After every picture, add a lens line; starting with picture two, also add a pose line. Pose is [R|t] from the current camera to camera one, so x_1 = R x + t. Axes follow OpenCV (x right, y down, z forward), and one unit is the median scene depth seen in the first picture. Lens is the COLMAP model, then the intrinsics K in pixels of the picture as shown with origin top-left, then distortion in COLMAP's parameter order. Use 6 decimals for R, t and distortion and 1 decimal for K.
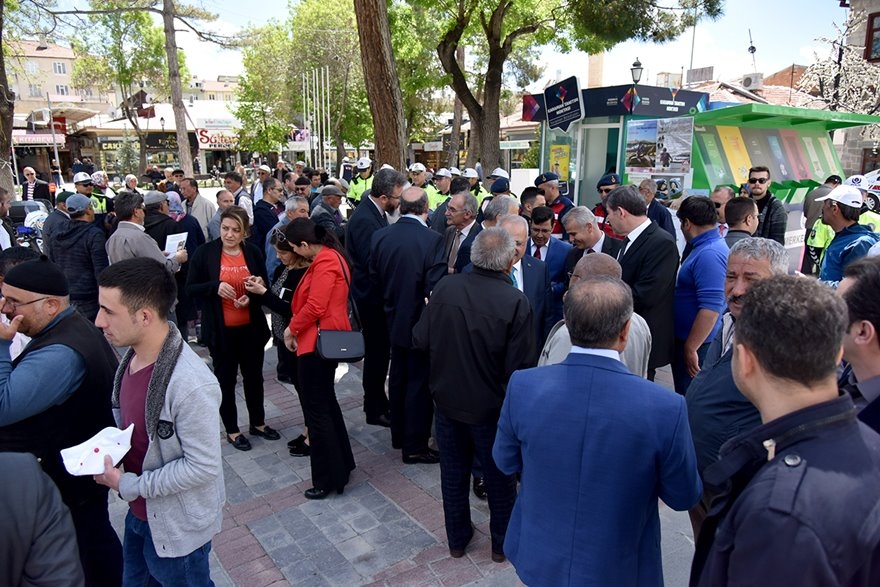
lens RADIAL K [[590.8, 0, 439.1], [0, 590.8, 292.5], [0, 0, 1]] dist [-0.042713, 0.009592]
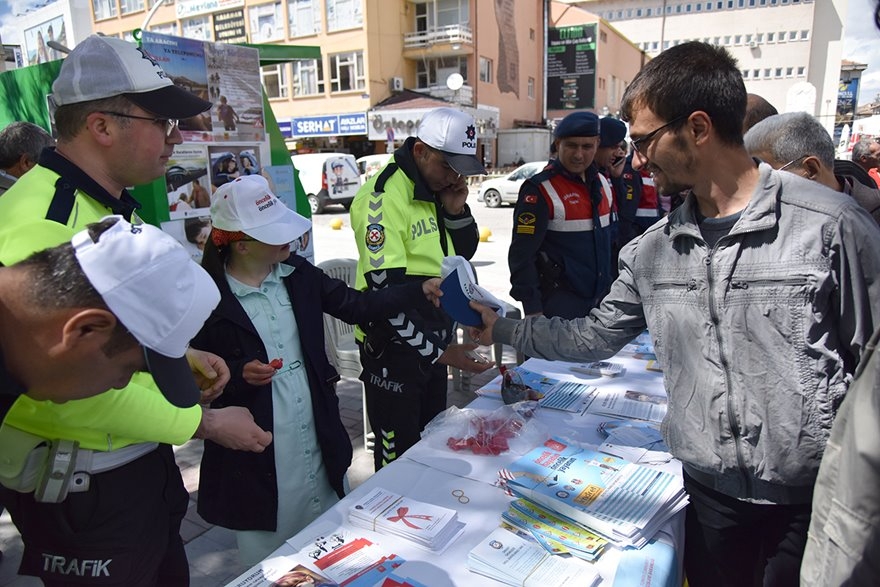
lens RADIAL K [[590.8, 0, 435.7], [0, 590.8, 293.3], [0, 0, 1]] dist [-0.042713, 0.009592]
pose [[-0.394259, -0.181978, 0.900802, -0.229453], [0.236872, 0.926956, 0.290935, -0.184098], [-0.887948, 0.328079, -0.322356, 1.046605]]
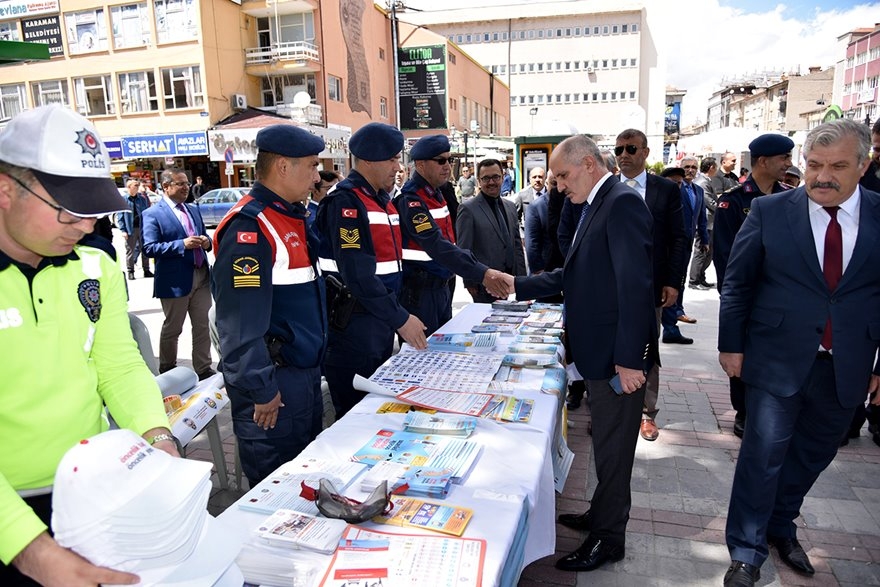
lens RADIAL K [[590.8, 0, 438.2], [0, 590.8, 297.5], [0, 0, 1]] dist [-0.042713, 0.009592]
pose [[-0.590116, -0.132168, 0.796426, -0.160955], [0.221140, 0.922314, 0.316914, -0.154454], [-0.776441, 0.363138, -0.515044, 0.925463]]
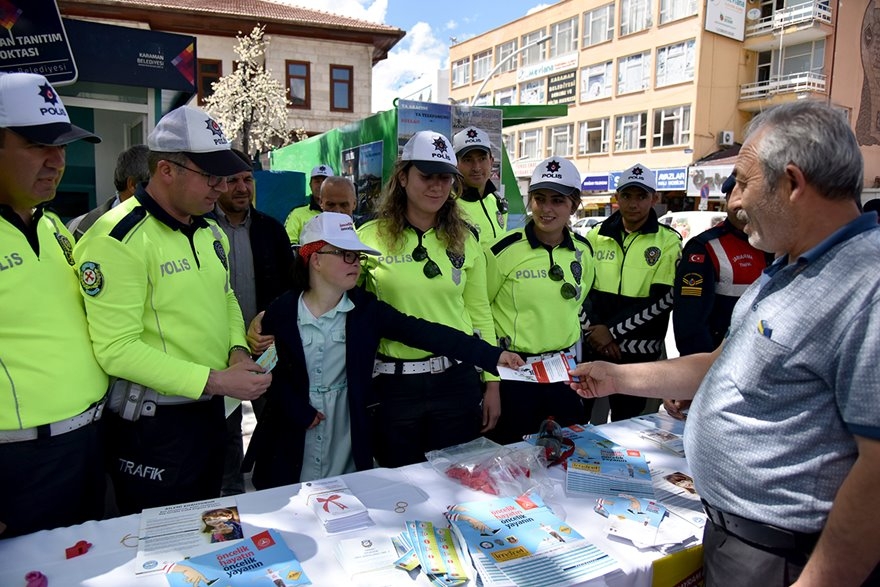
lens RADIAL K [[590.8, 0, 435.3], [0, 590.8, 295.2], [0, 0, 1]] dist [-0.042713, 0.009592]
pose [[0.130066, -0.120668, 0.984135, -0.265764], [0.208180, 0.973765, 0.091883, -0.157410], [-0.969404, 0.192926, 0.151774, 0.949250]]
